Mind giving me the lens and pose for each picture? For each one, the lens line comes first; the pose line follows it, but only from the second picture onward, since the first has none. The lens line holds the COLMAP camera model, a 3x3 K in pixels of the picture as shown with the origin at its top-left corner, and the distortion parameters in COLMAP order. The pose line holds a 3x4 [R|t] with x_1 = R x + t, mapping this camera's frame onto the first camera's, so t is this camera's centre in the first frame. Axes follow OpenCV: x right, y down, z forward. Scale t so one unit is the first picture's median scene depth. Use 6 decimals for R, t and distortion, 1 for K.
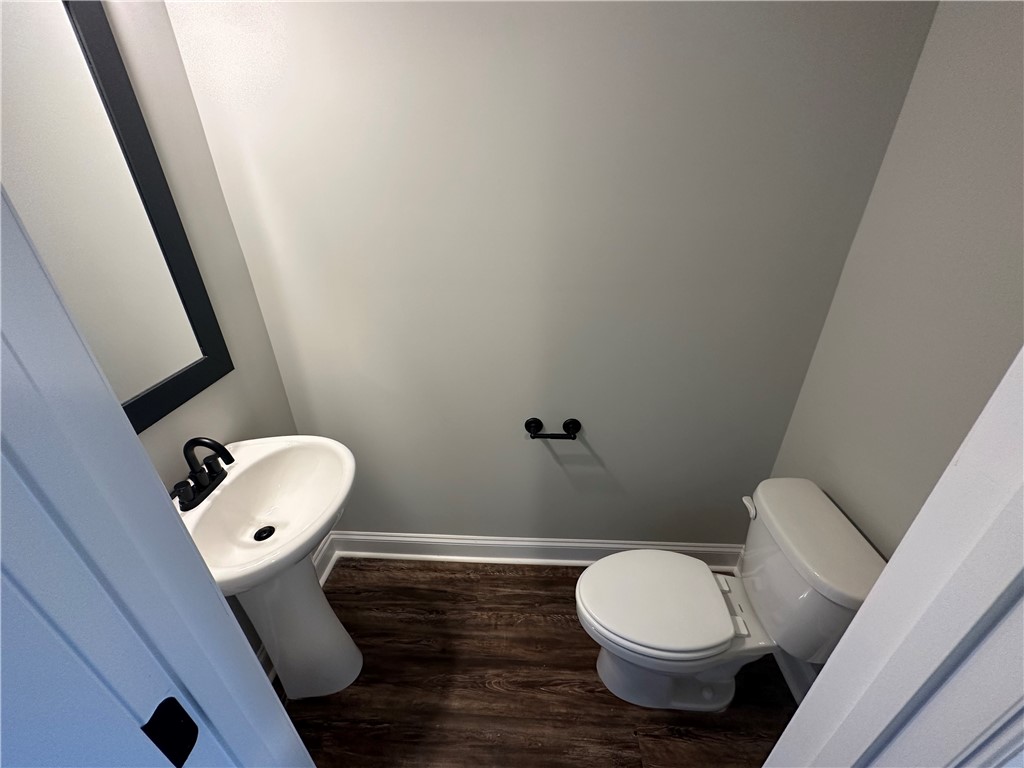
lens RADIAL K [[406.4, 0, 516.2], [0, 406.4, 379.5], [0, 0, 1]] dist [-0.003623, -0.000396]
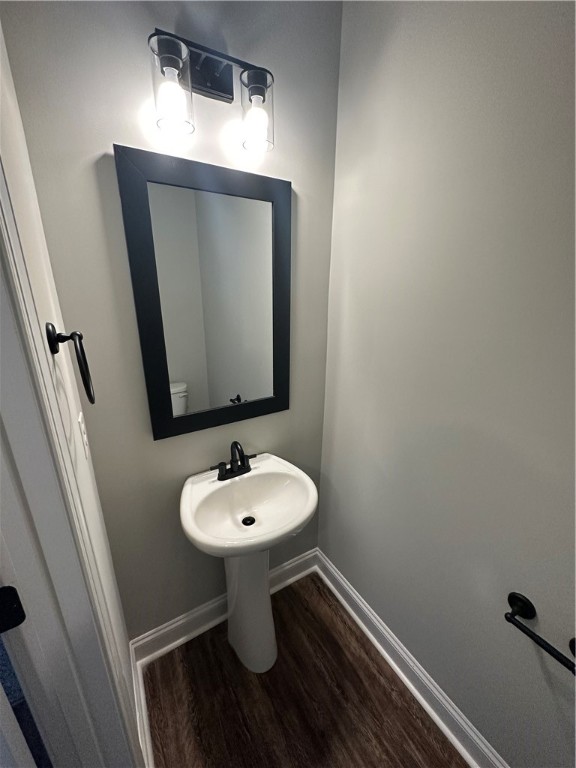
lens RADIAL K [[304.8, 0, 289.2], [0, 304.8, 381.6], [0, 0, 1]] dist [-0.003623, -0.000396]
pose [[0.567043, 0.256315, -0.782793, 0.146944], [-0.390490, 0.920421, 0.018515, -0.124448], [0.725245, 0.295174, 0.622007, 0.232120]]
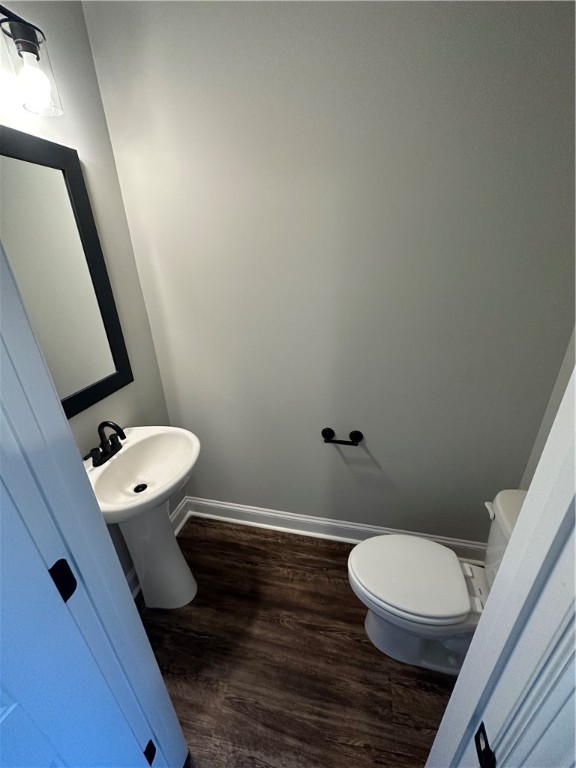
lens RADIAL K [[304.8, 0, 290.6], [0, 304.8, 380.3], [0, 0, 1]] dist [-0.003623, -0.000396]
pose [[0.985293, 0.051660, -0.162875, 0.086154], [-0.062976, 0.995890, -0.065099, 0.009991], [0.158843, 0.074399, 0.984497, -0.060634]]
